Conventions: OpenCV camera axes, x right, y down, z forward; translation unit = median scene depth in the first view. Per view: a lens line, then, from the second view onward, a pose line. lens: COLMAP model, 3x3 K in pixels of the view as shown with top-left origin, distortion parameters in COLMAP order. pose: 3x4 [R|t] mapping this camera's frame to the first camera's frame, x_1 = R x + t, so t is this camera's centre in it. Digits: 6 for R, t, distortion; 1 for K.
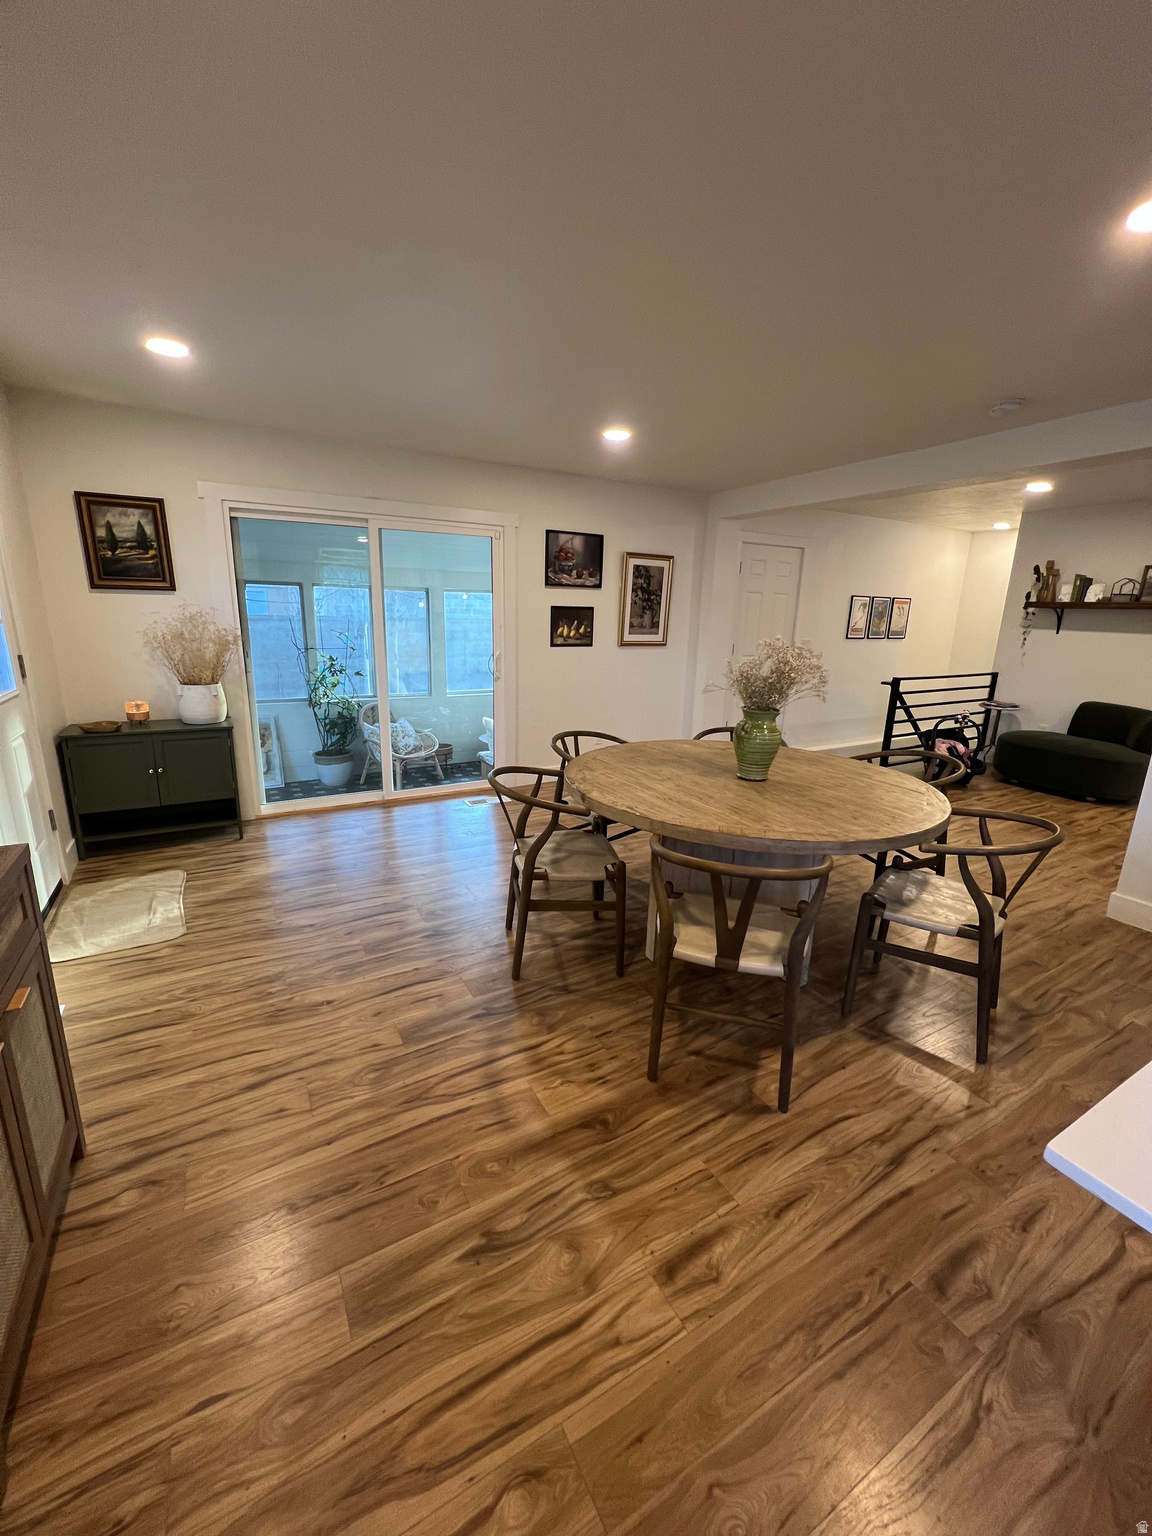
lens RADIAL K [[611.8, 0, 575.2], [0, 611.8, 770.1], [0, 0, 1]] dist [-0.001697, 0.000523]
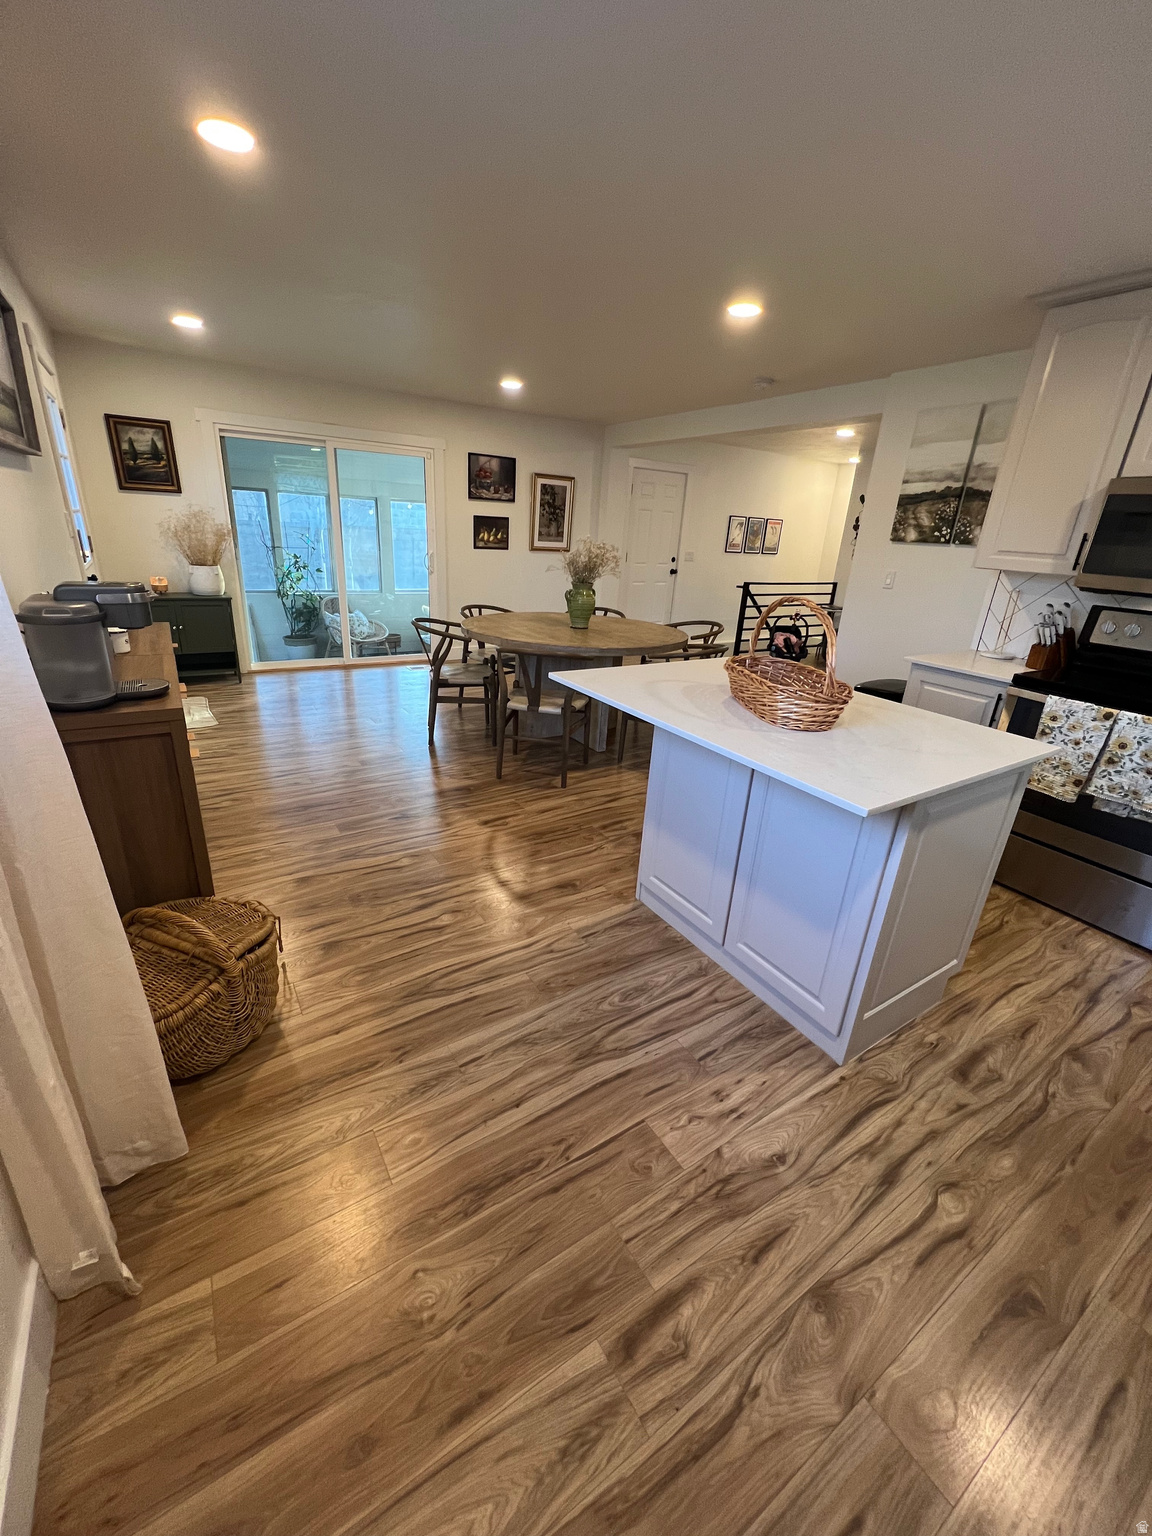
lens RADIAL K [[611.8, 0, 576.0], [0, 611.8, 768.2], [0, 0, 1]] dist [-0.001697, 0.000523]
pose [[0.998025, 0.006293, 0.062499, 0.097160], [-0.013682, 0.992858, 0.118512, 0.100963], [-0.061307, -0.119133, 0.990984, -0.339475]]
